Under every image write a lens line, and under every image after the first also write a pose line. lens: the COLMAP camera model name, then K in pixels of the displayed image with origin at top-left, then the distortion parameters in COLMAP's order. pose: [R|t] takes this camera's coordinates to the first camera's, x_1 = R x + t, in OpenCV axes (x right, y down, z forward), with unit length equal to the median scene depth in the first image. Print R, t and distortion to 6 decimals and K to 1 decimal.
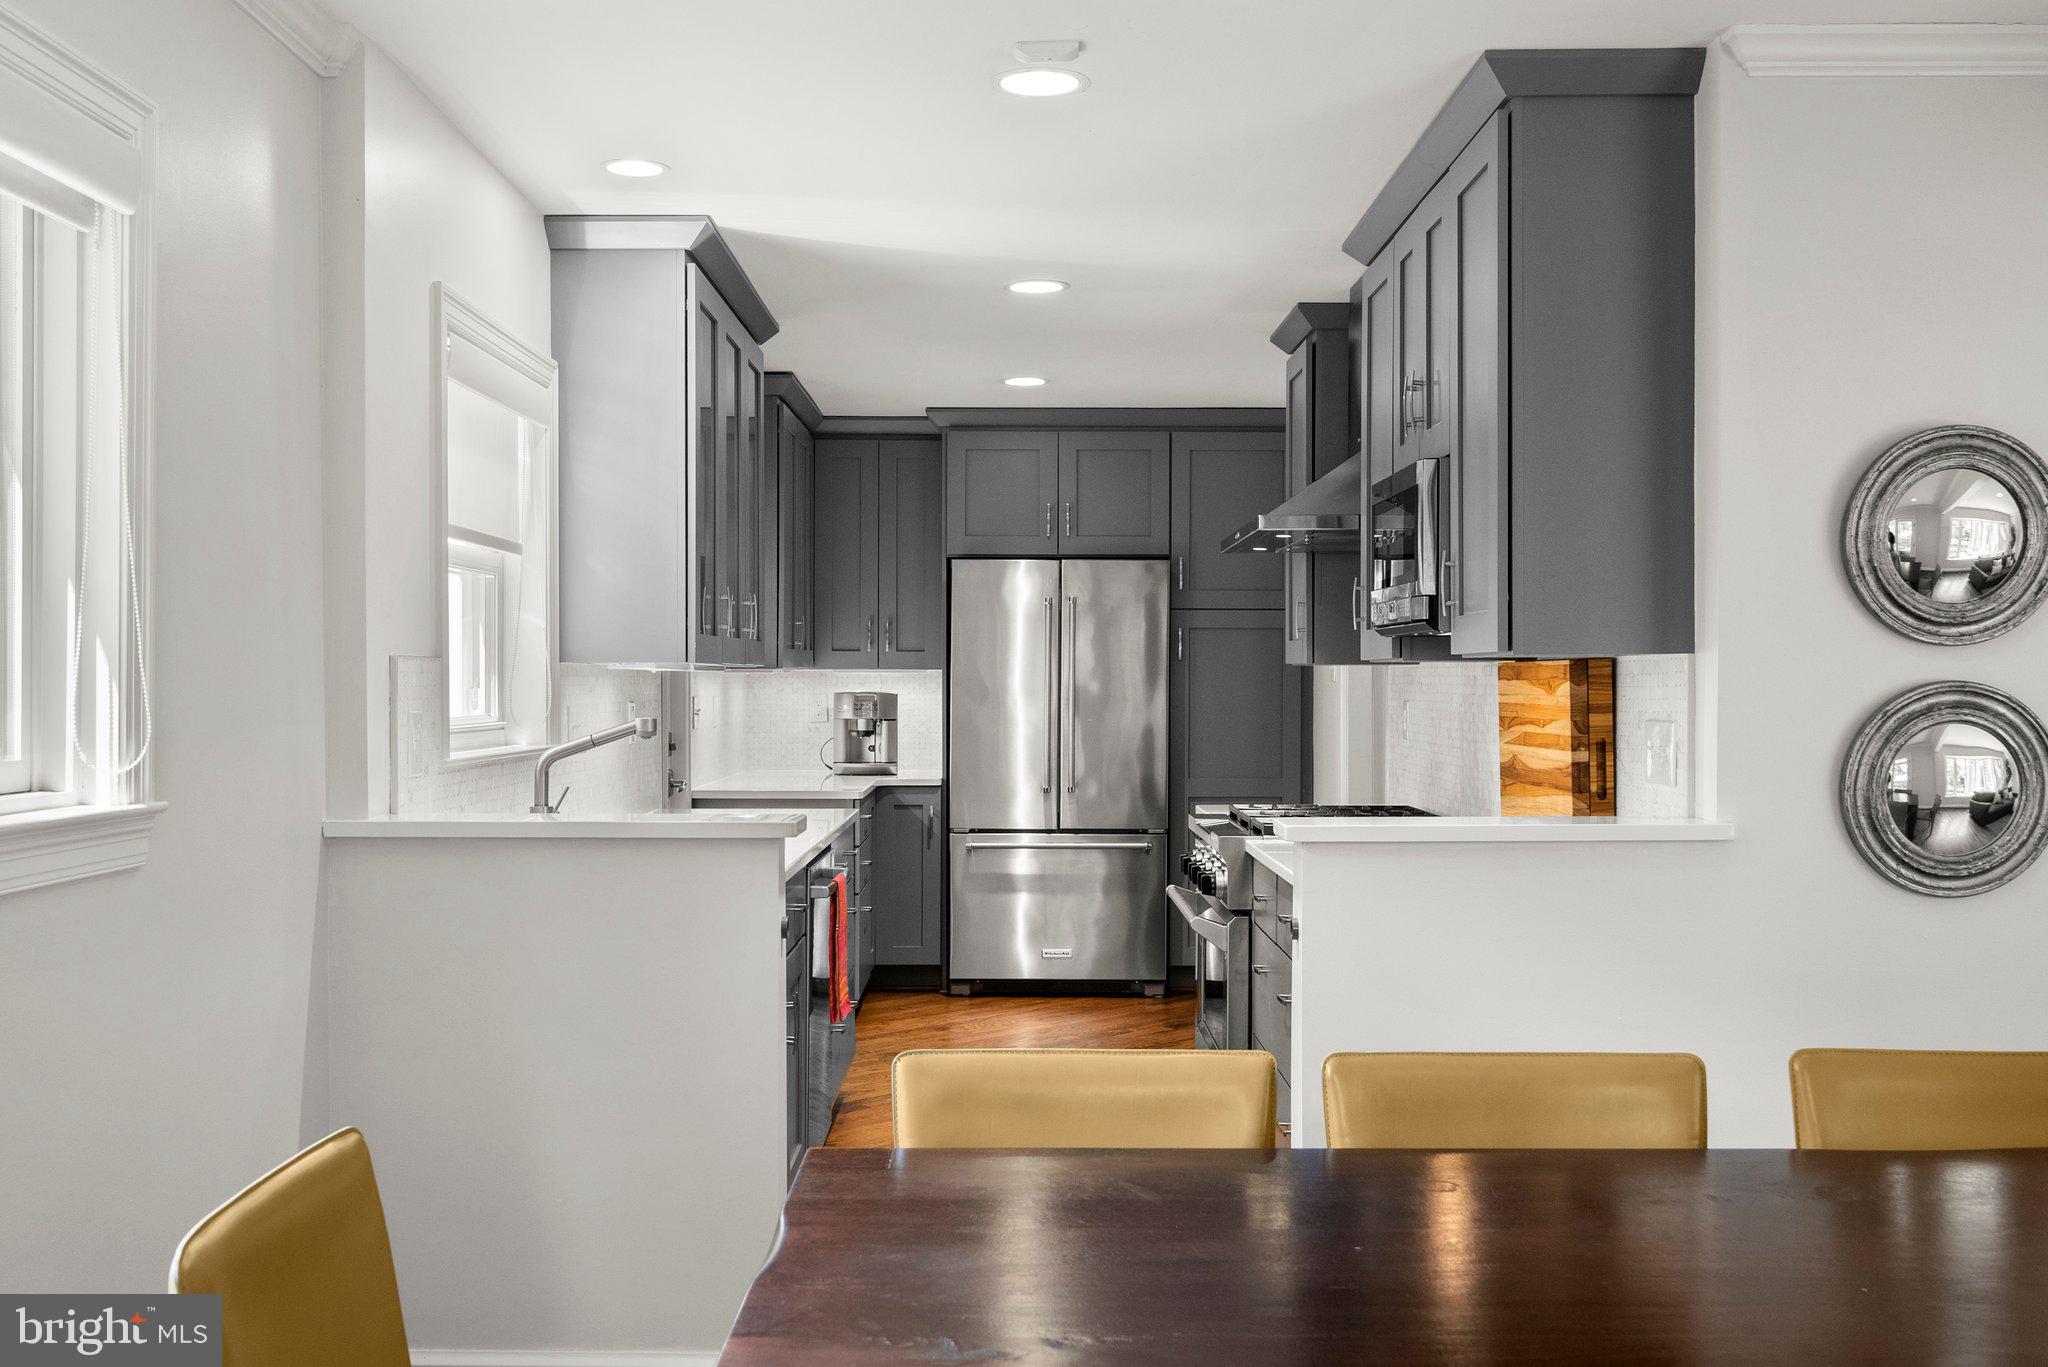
lens RADIAL K [[2001.5, 0, 1015.1], [0, 2001.5, 692.7], [0, 0, 1]] dist [0.027406, 0.000000]
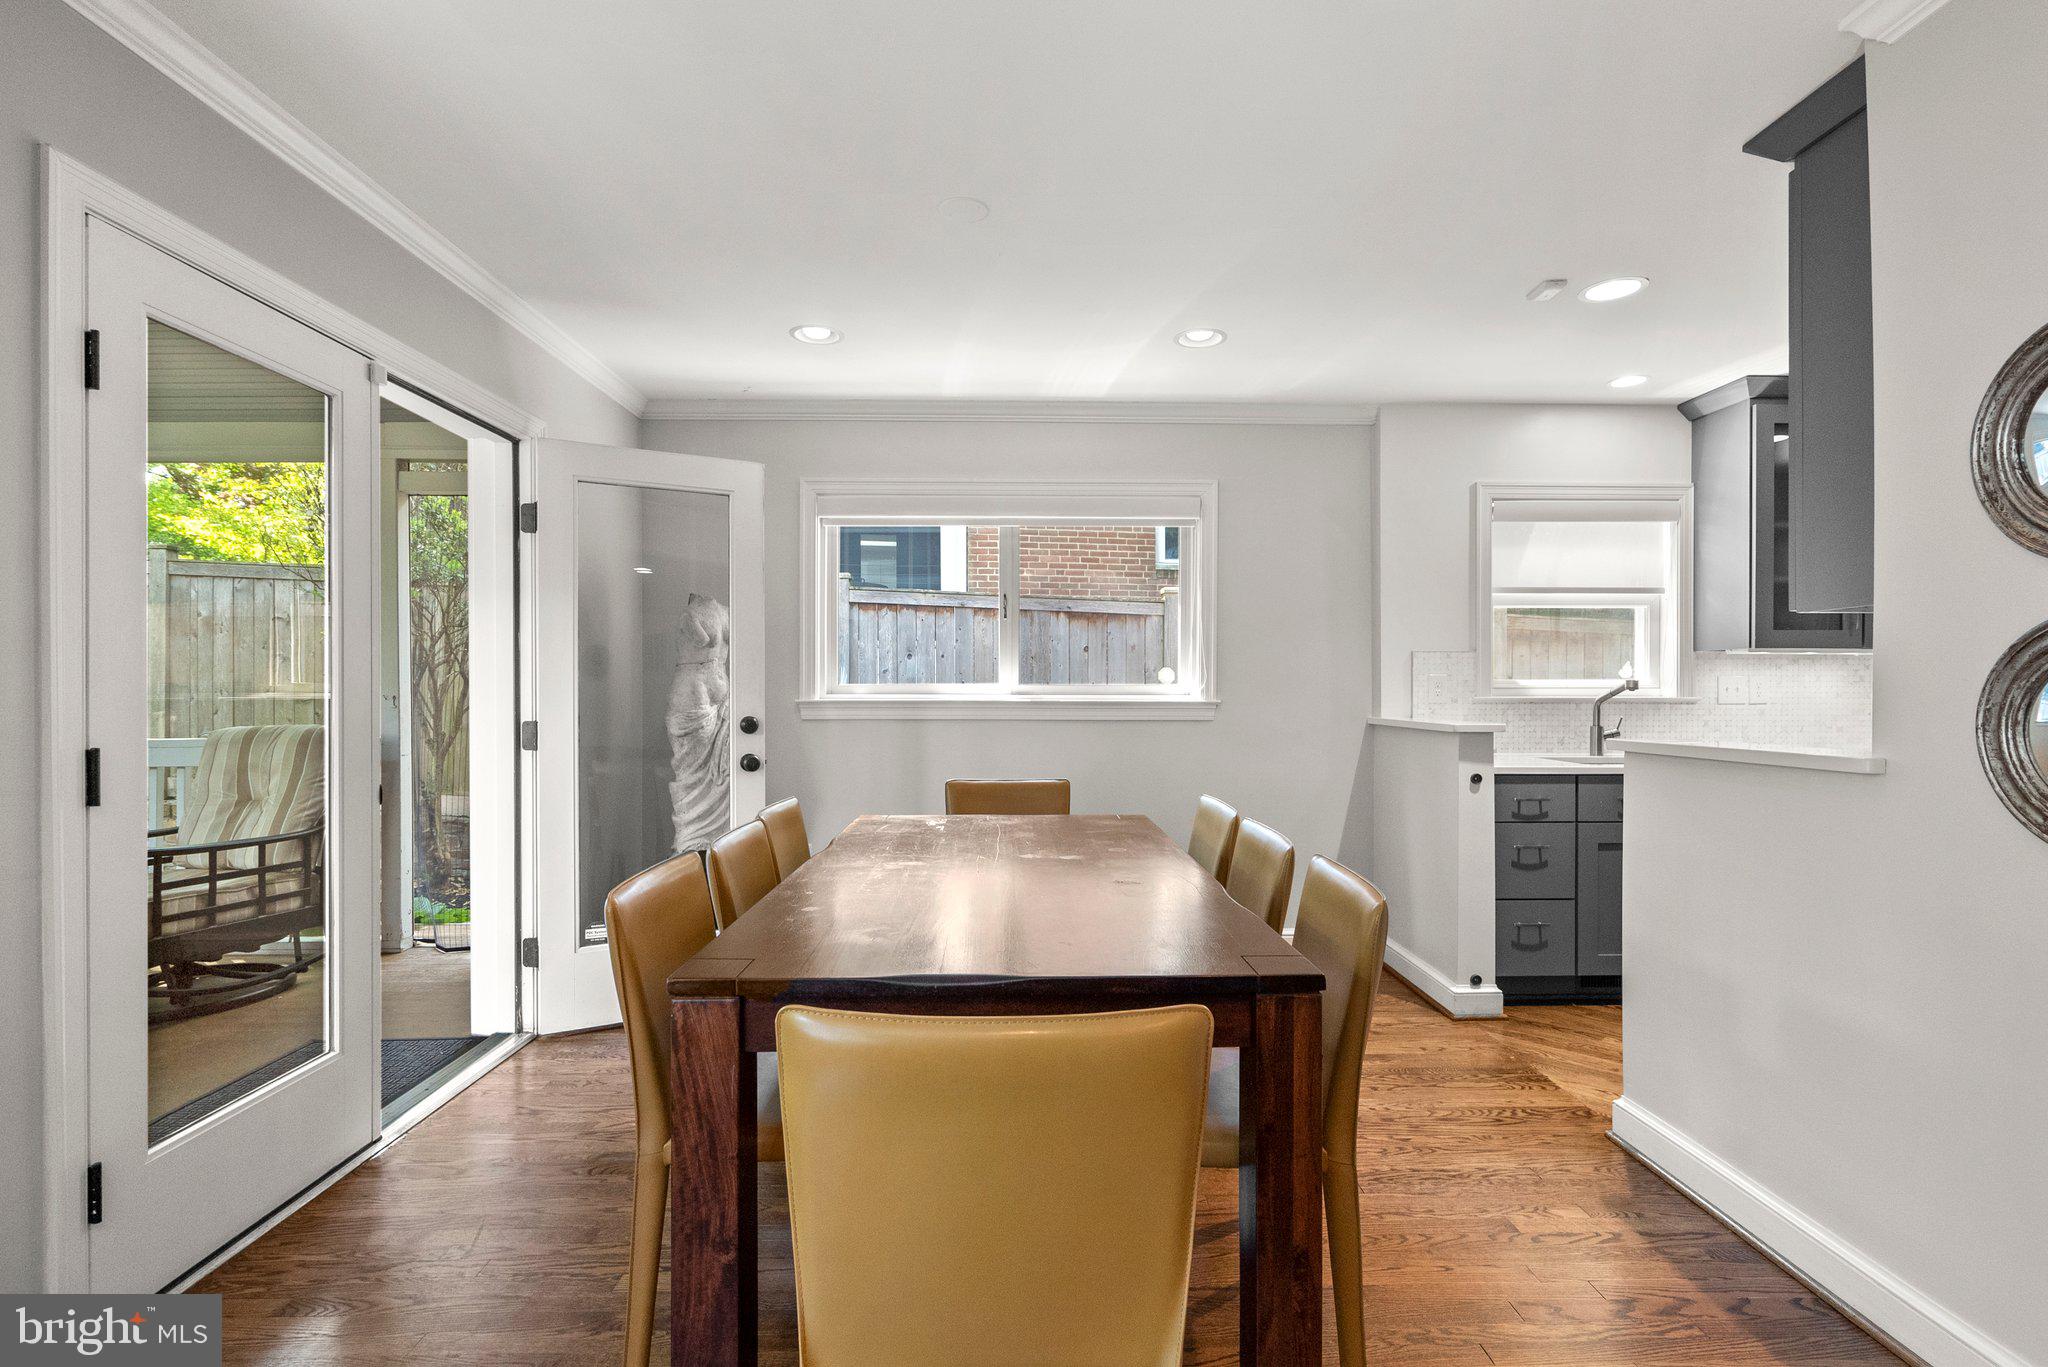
lens RADIAL K [[954.8, 0, 1032.2], [0, 954.8, 690.7], [0, 0, 1]] dist [-0.005408, 0.002029]
pose [[0.017426, 0.001701, -0.999847, 0.375309], [-0.007902, 0.999968, 0.001564, 0.014202], [0.999817, 0.007874, 0.017439, 0.244533]]
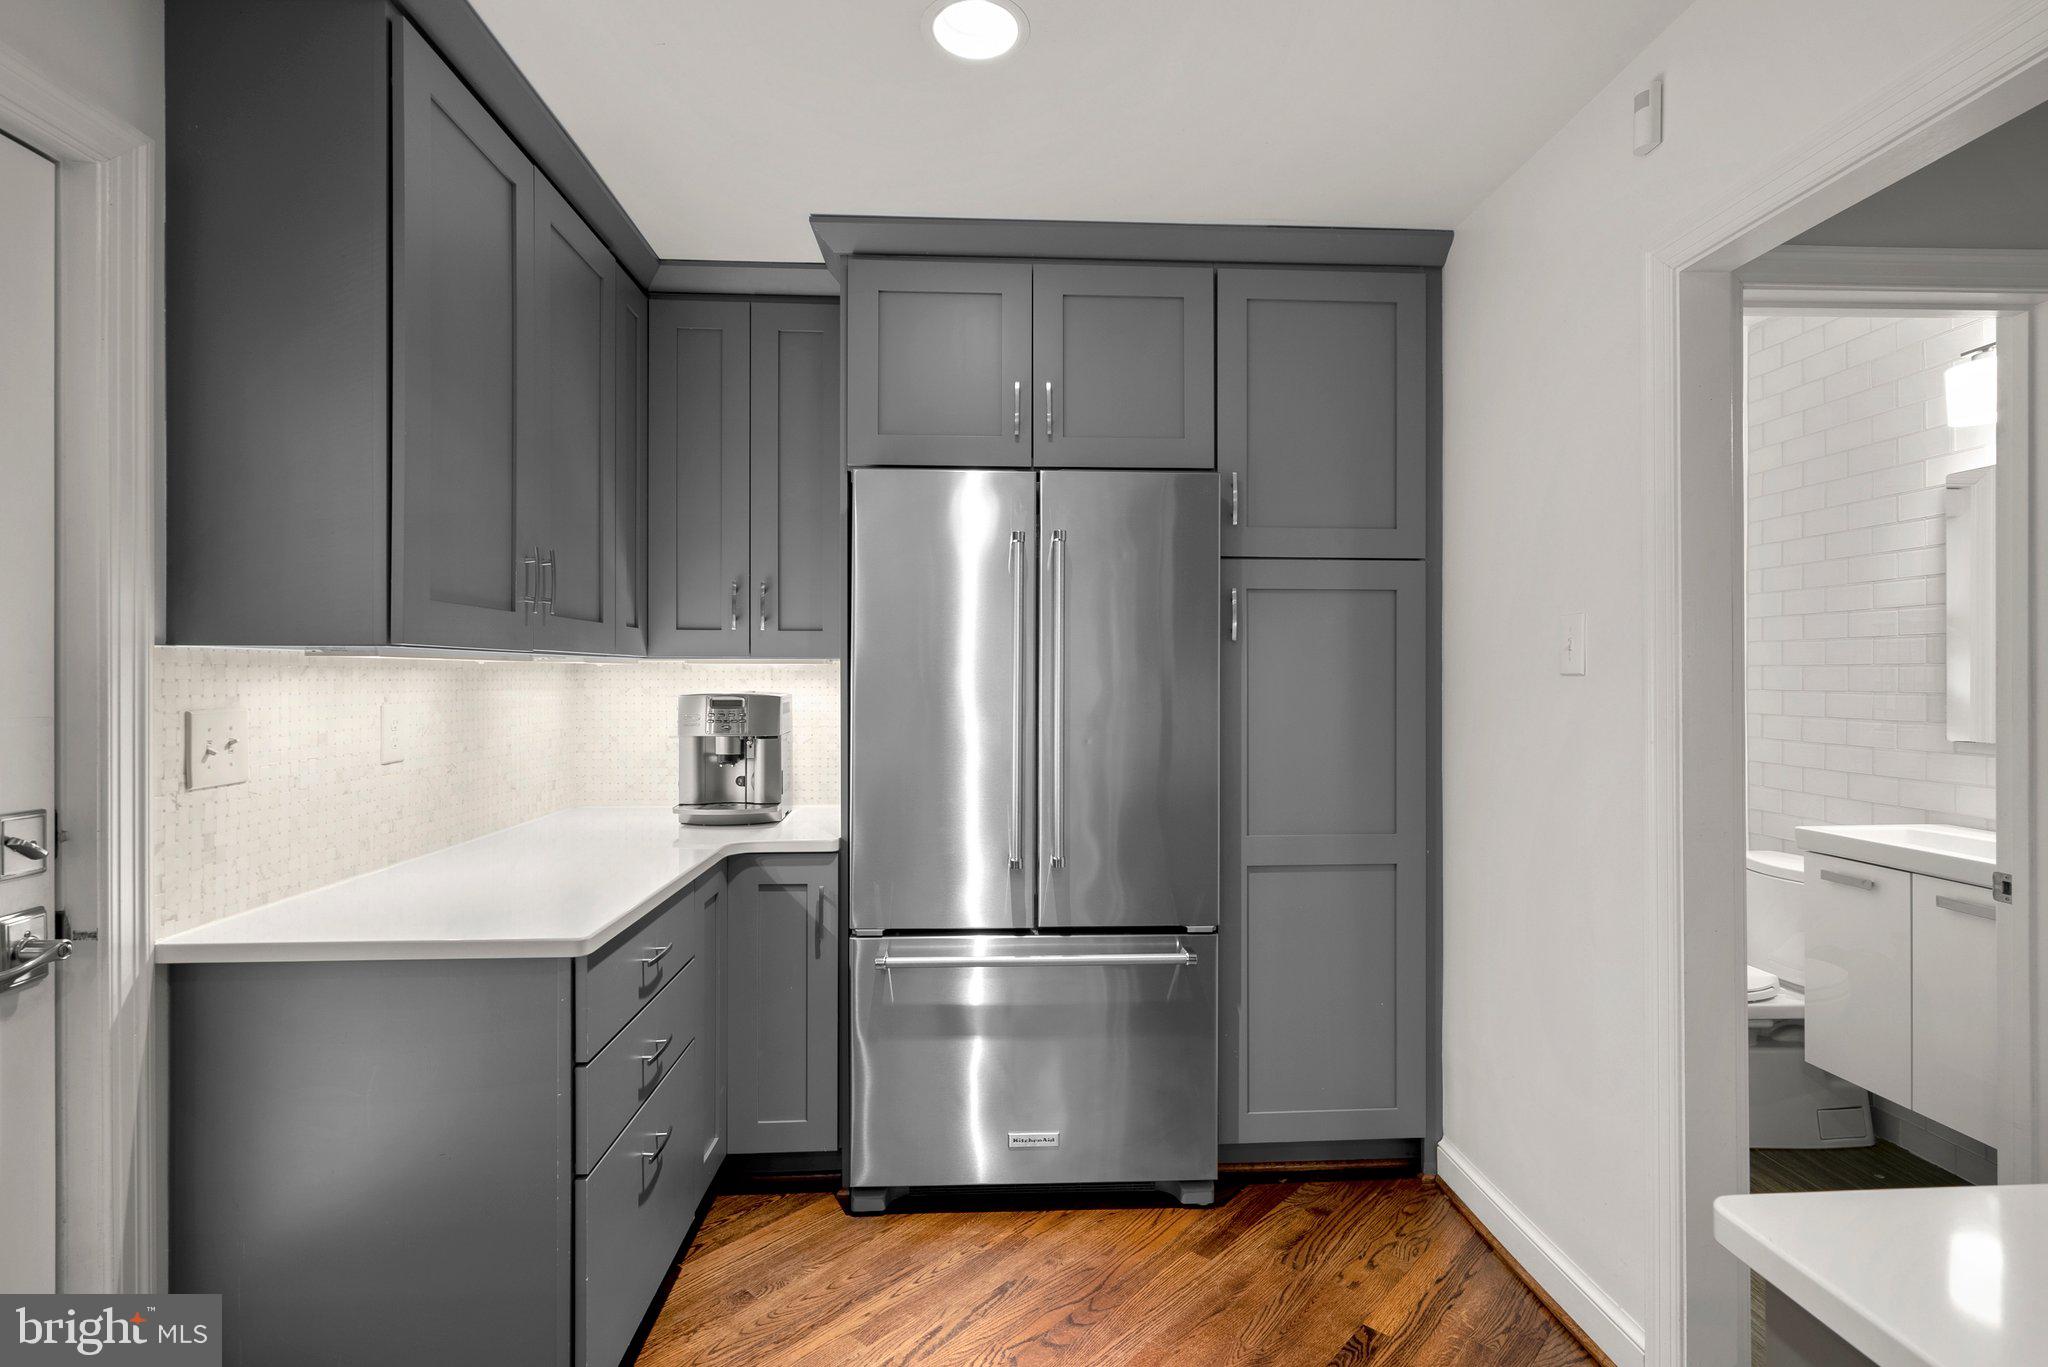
lens RADIAL K [[954.8, 0, 1020.7], [0, 954.8, 684.7], [0, 0, 1]] dist [-0.005408, 0.002029]
pose [[0.998958, -0.002614, 0.045564, 0.004725], [0.002712, 0.999994, -0.002099, -0.002621], [-0.045558, 0.002221, 0.998959, 0.720828]]
